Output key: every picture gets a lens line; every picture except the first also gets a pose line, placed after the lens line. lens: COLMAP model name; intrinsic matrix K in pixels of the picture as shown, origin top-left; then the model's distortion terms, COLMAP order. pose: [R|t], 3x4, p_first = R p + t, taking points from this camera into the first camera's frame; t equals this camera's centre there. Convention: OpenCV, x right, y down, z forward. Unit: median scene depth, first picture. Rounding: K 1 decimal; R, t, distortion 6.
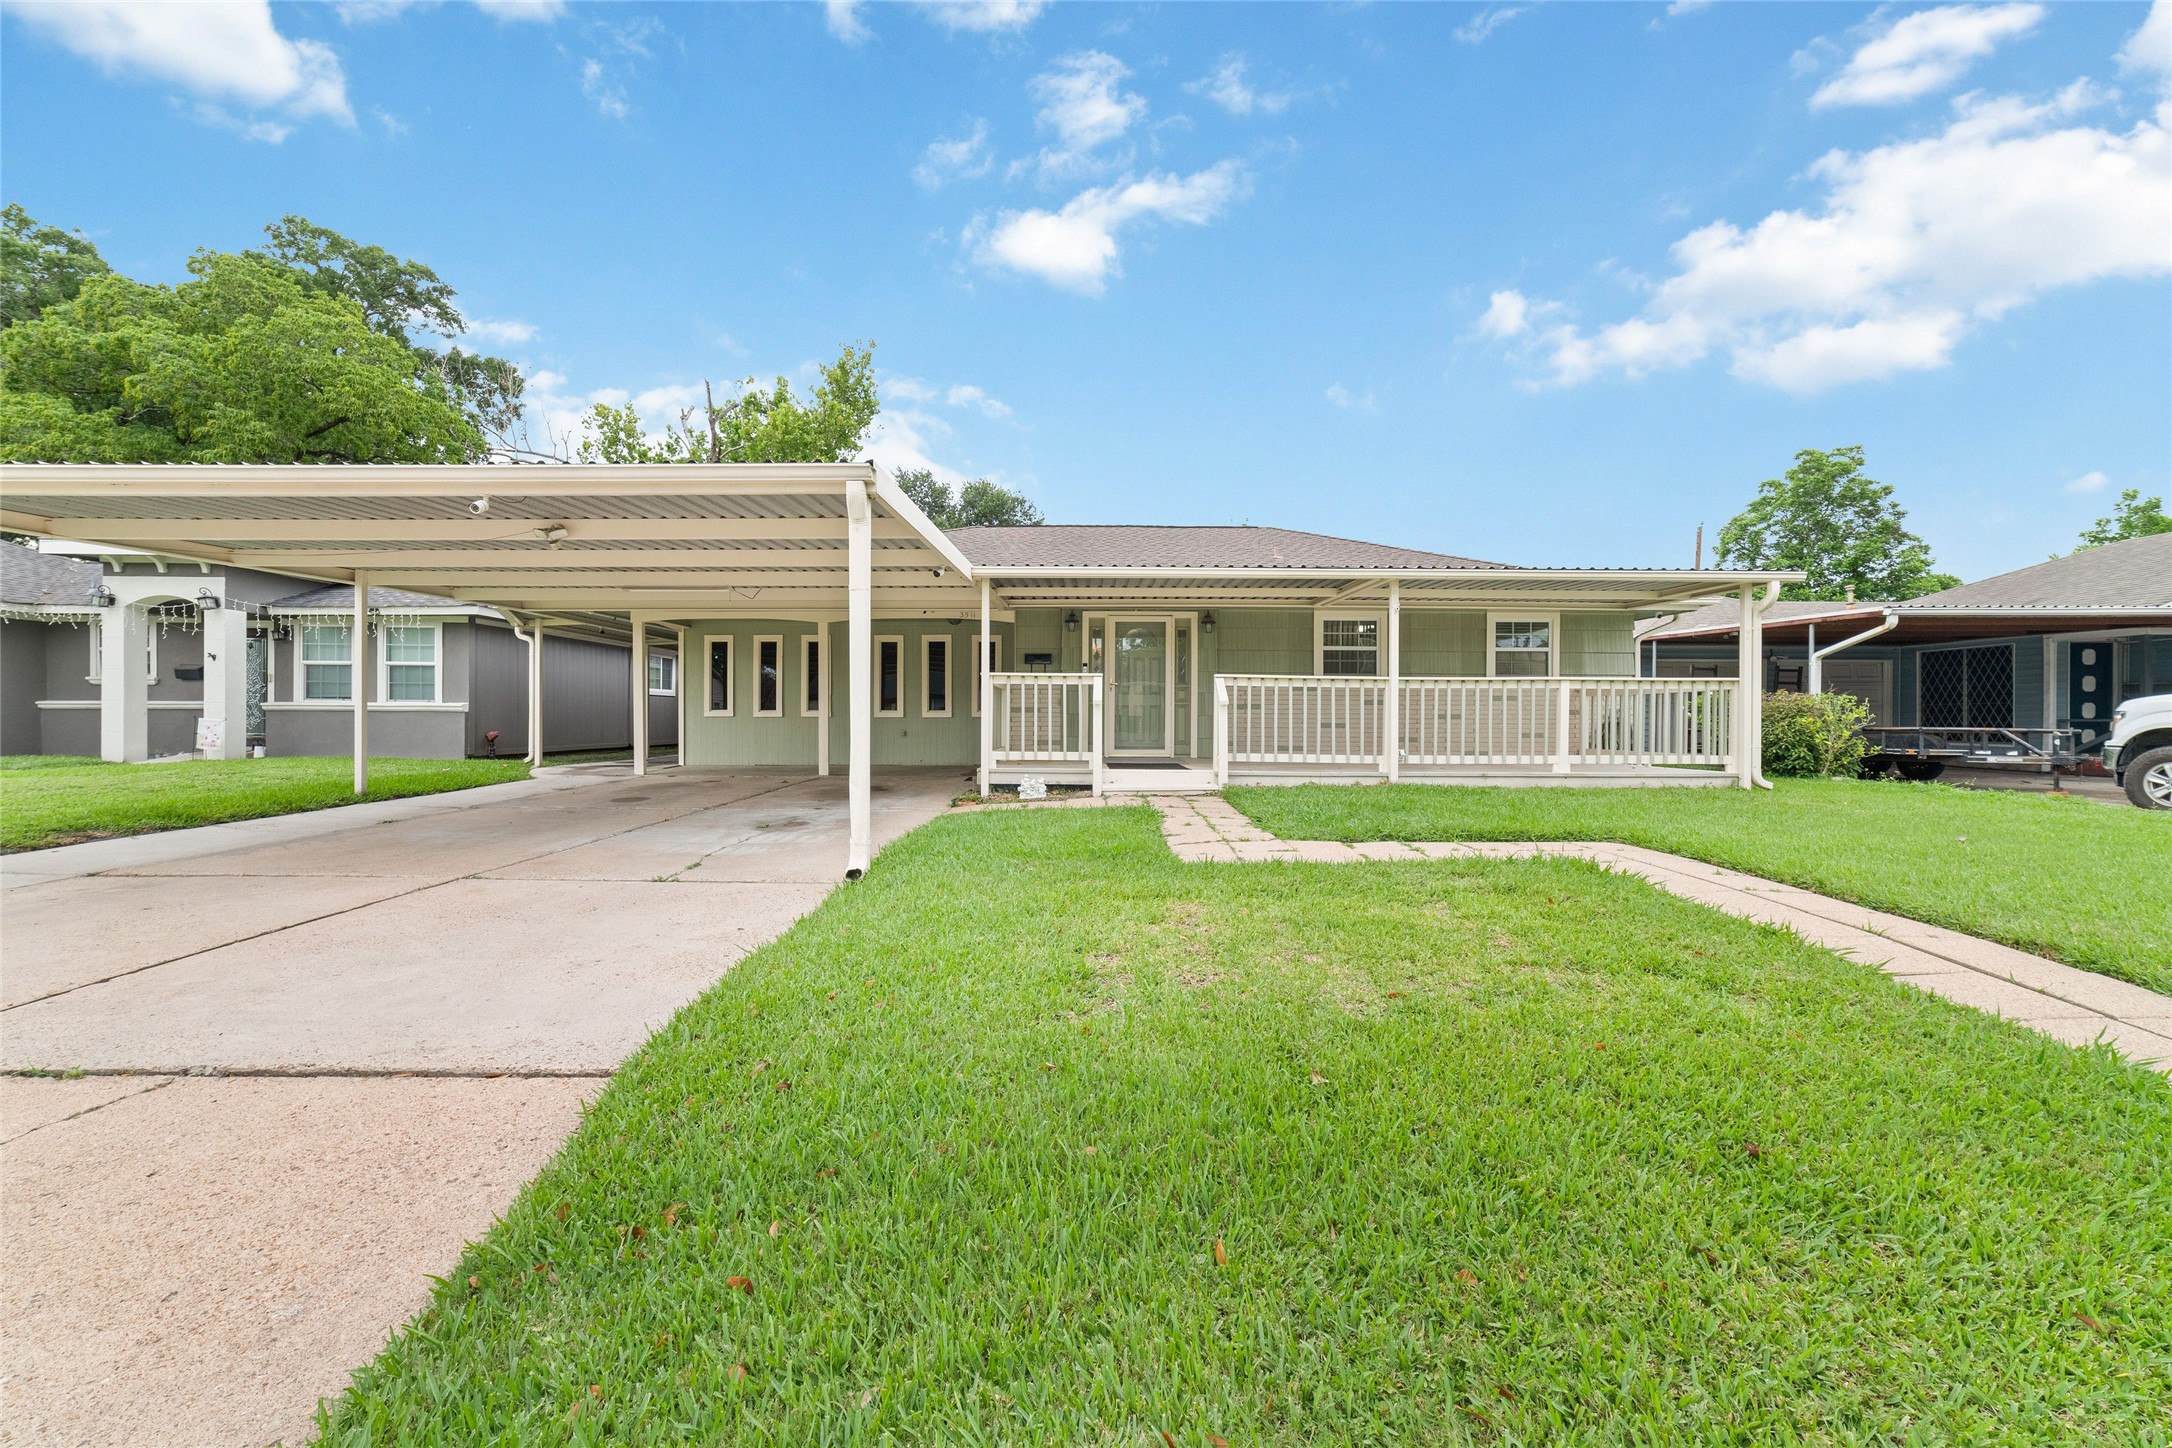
lens RADIAL K [[821.2, 0, 1089.4], [0, 821.2, 717.7], [0, 0, 1]] dist [0.002594, 0.000505]
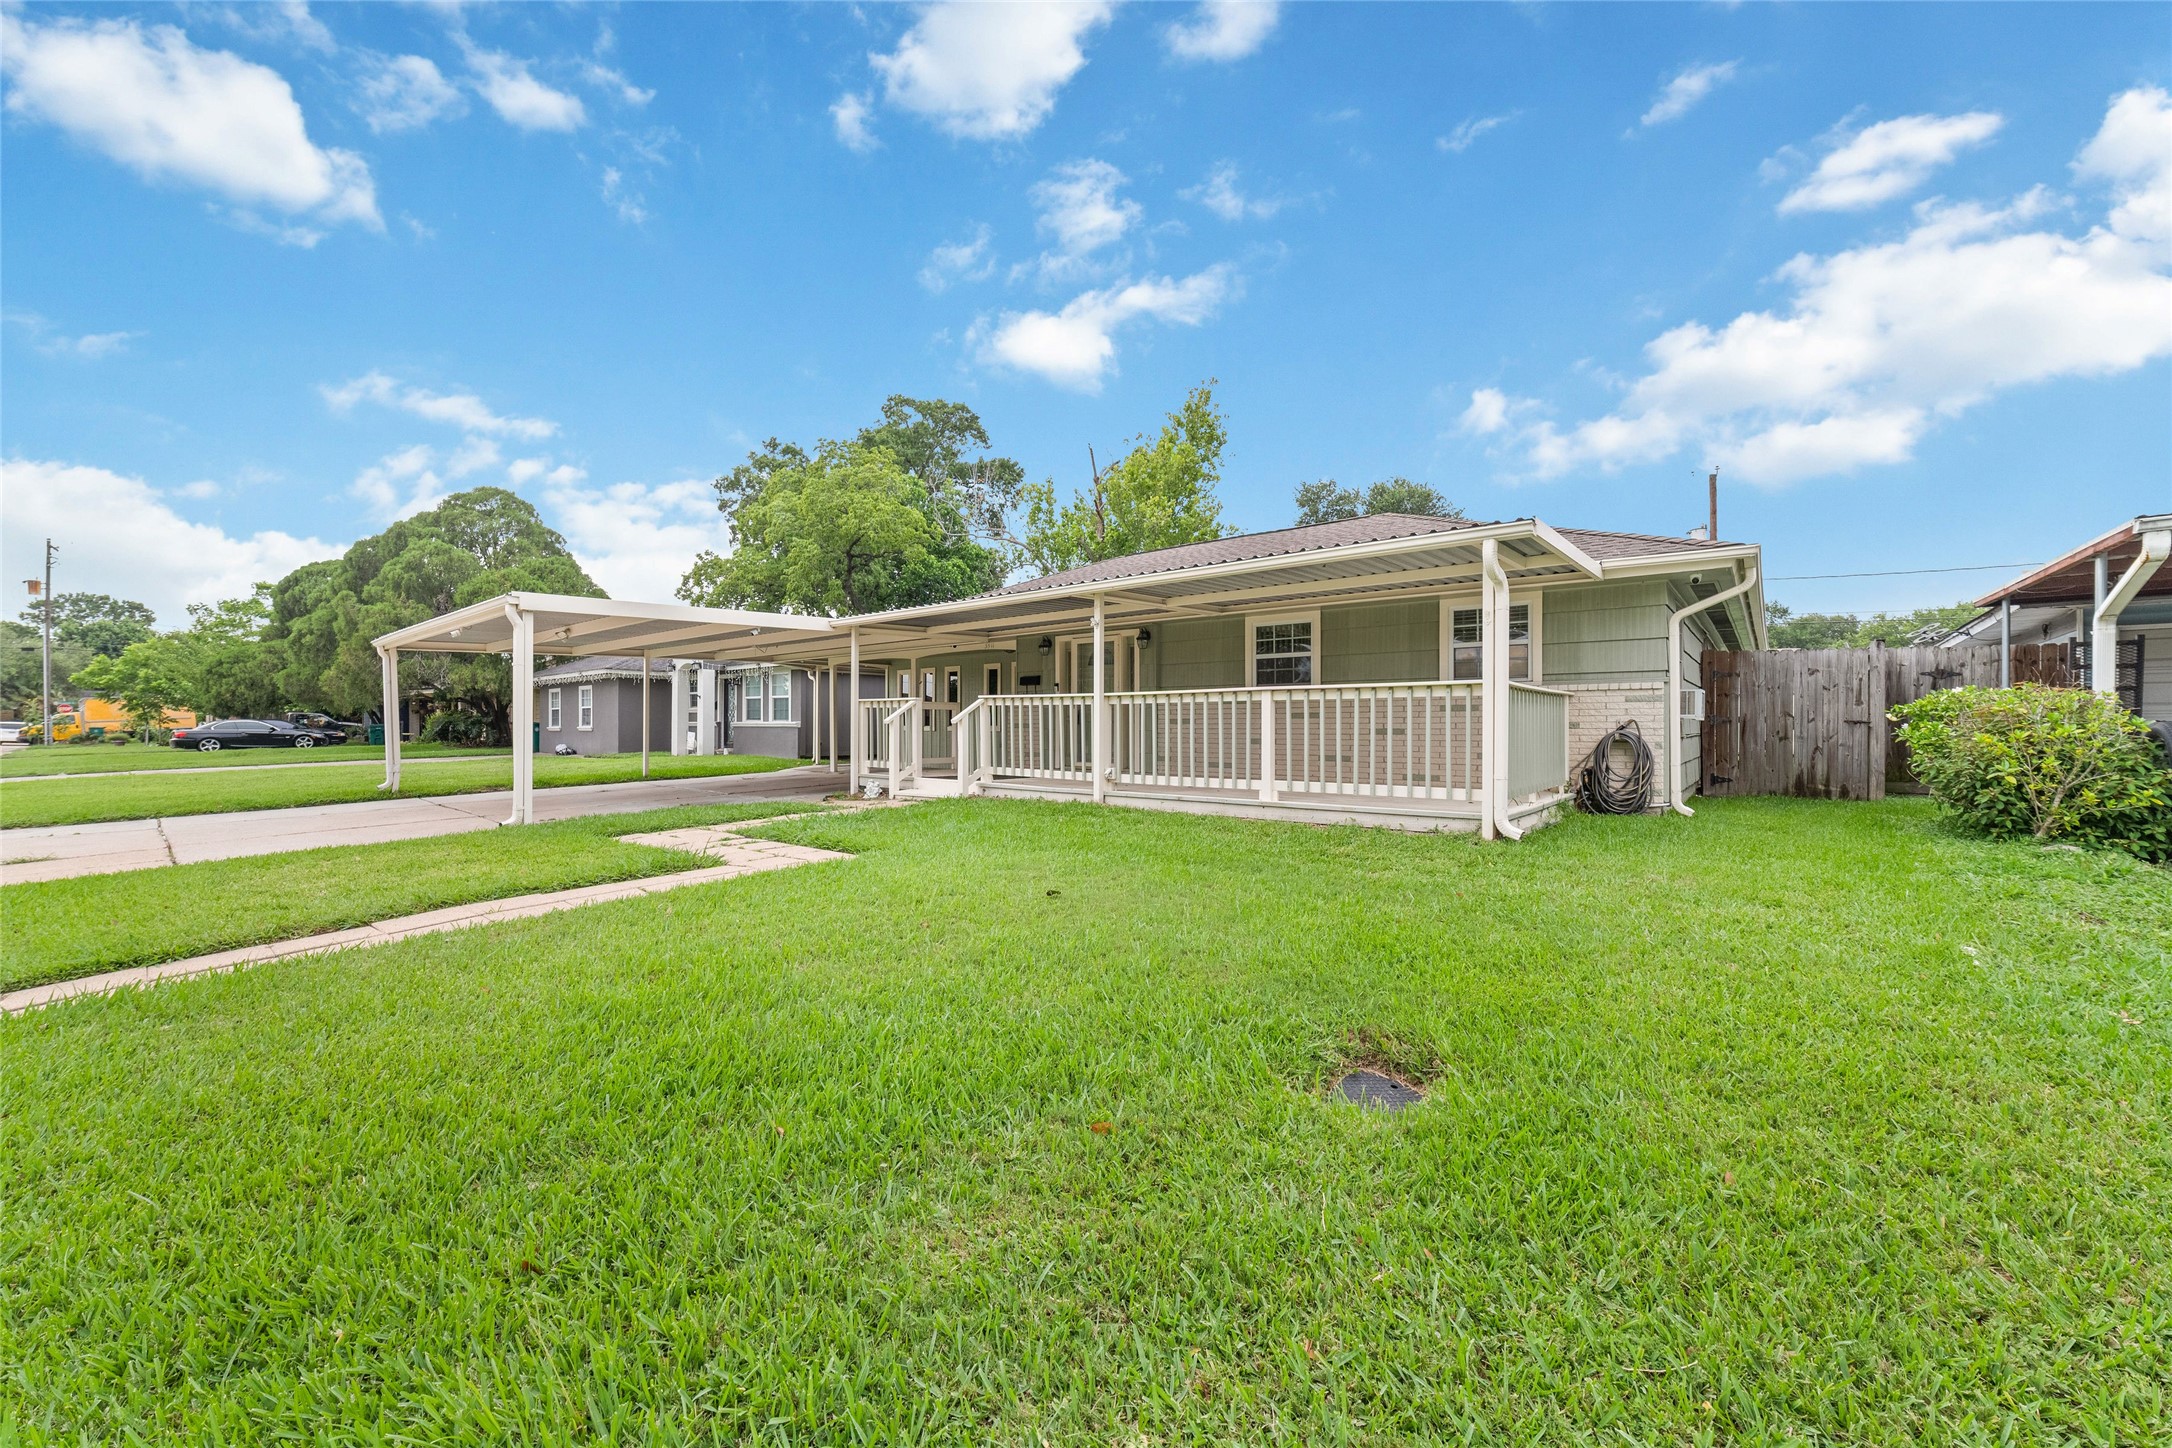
lens RADIAL K [[821.2, 0, 1091.9], [0, 821.2, 728.6], [0, 0, 1]] dist [0.002594, 0.000505]
pose [[0.778803, -0.001954, -0.627266, 0.720691], [0.003899, 0.999991, 0.001727, -0.007219], [0.627256, -0.003791, 0.778804, 0.171353]]
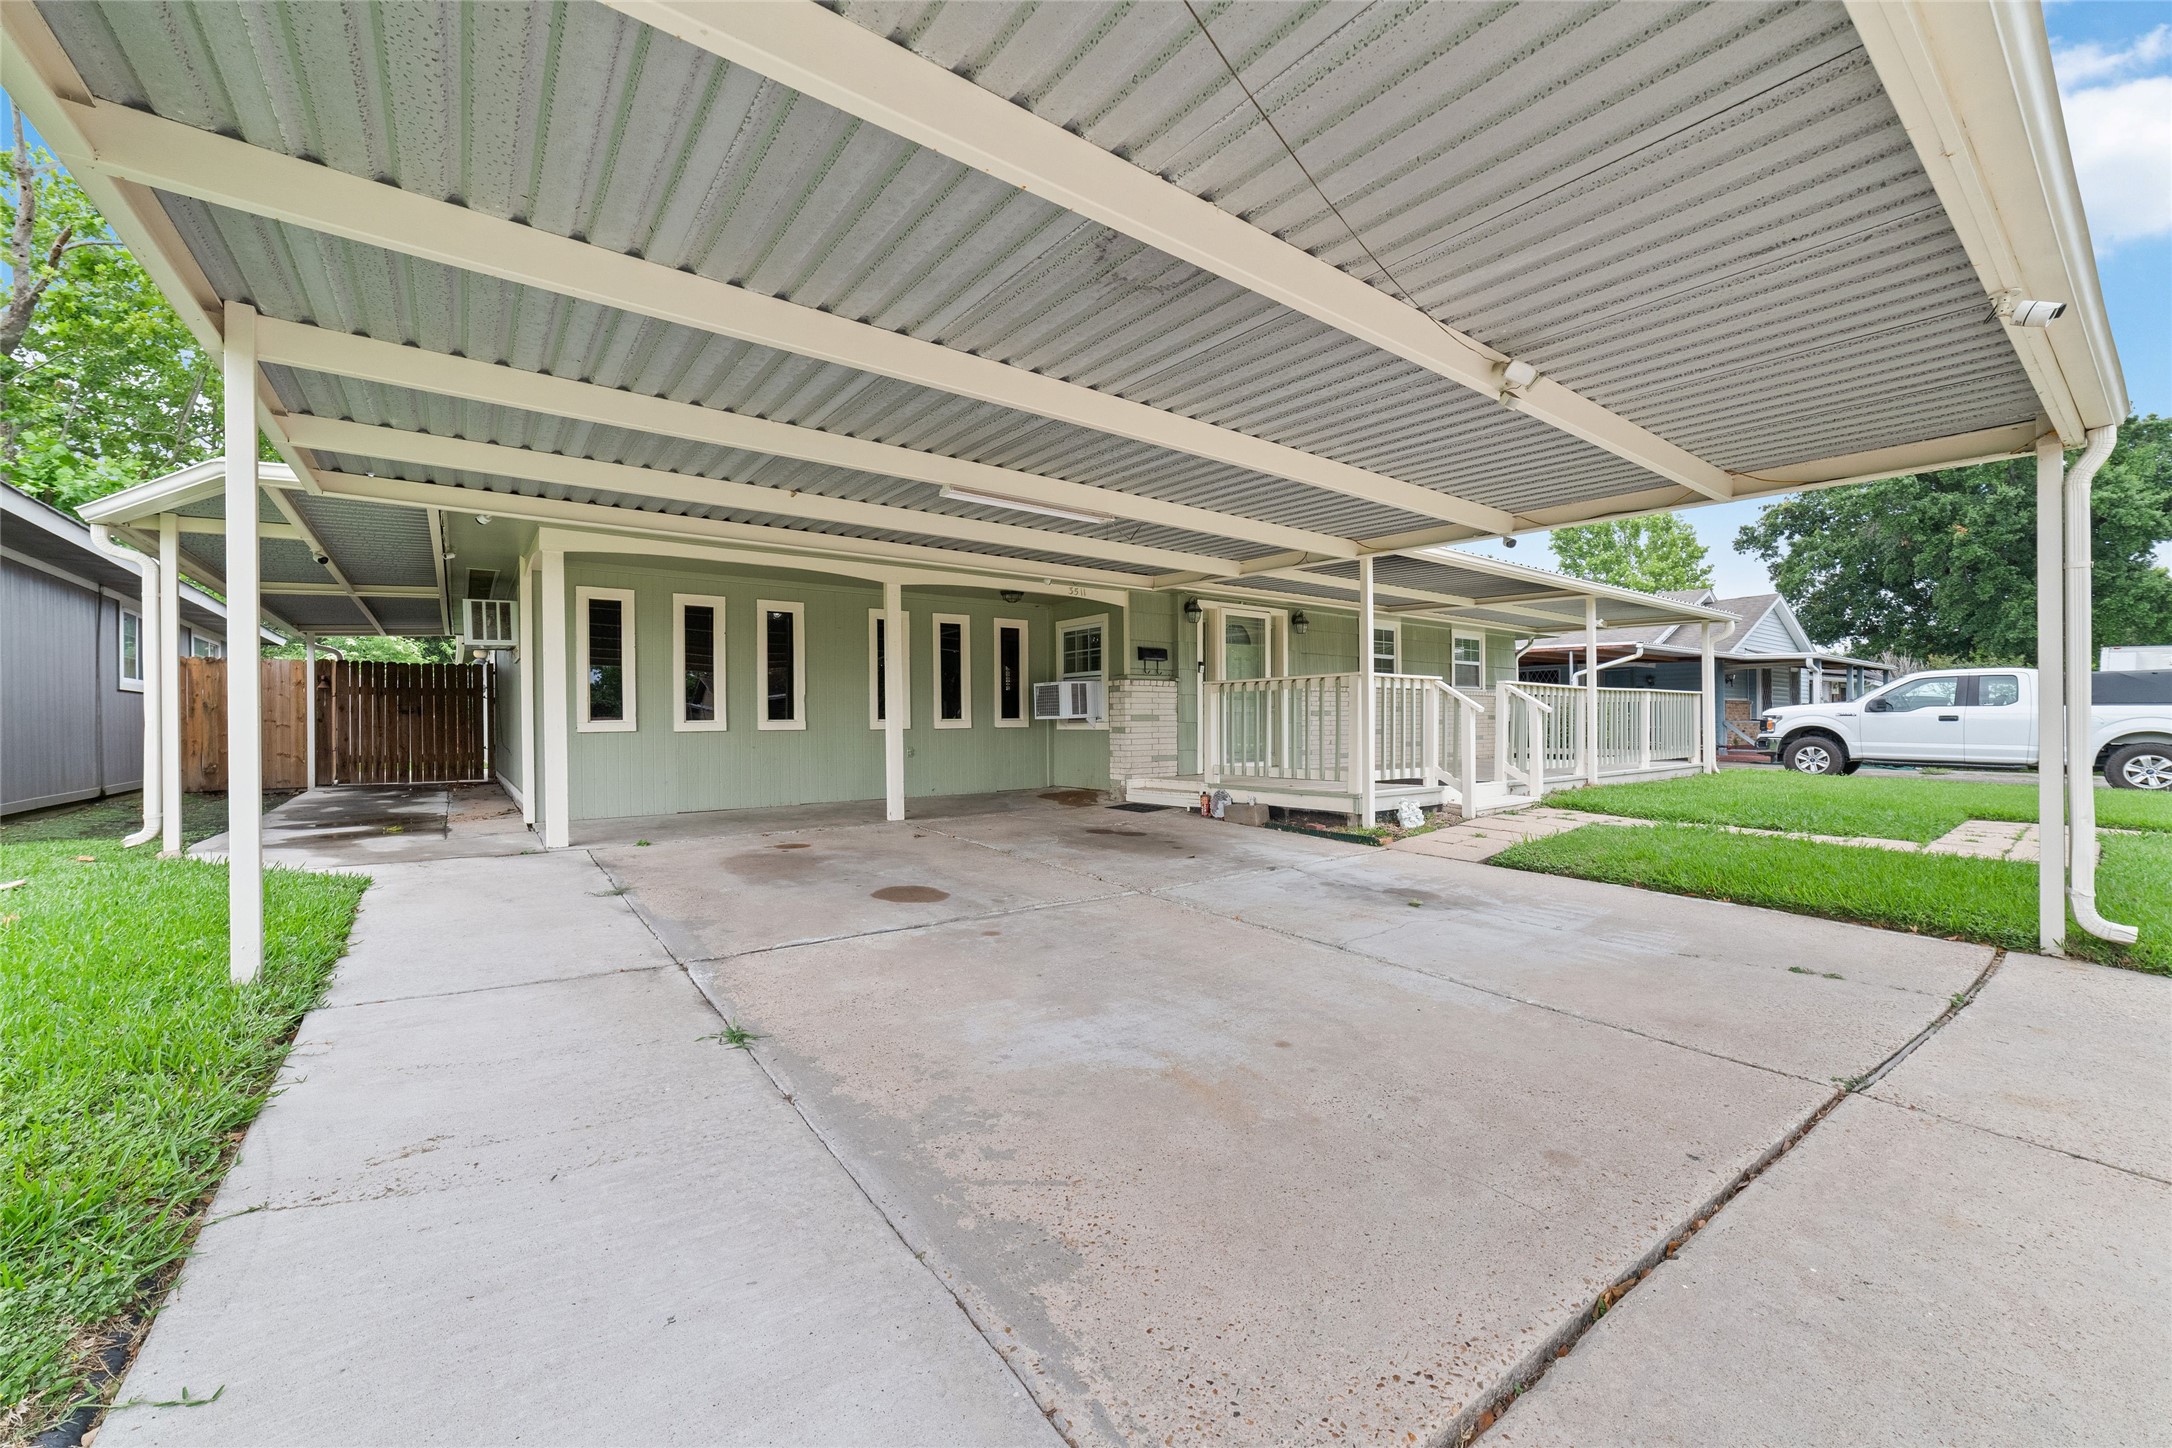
lens RADIAL K [[821.2, 0, 1080.3], [0, 821.2, 728.6], [0, 0, 1]] dist [0.002594, 0.000505]
pose [[0.802622, -0.012096, 0.596365, -0.602493], [0.010220, 0.999926, 0.006526, -0.004757], [-0.596400, 0.000857, 0.802687, 0.399693]]
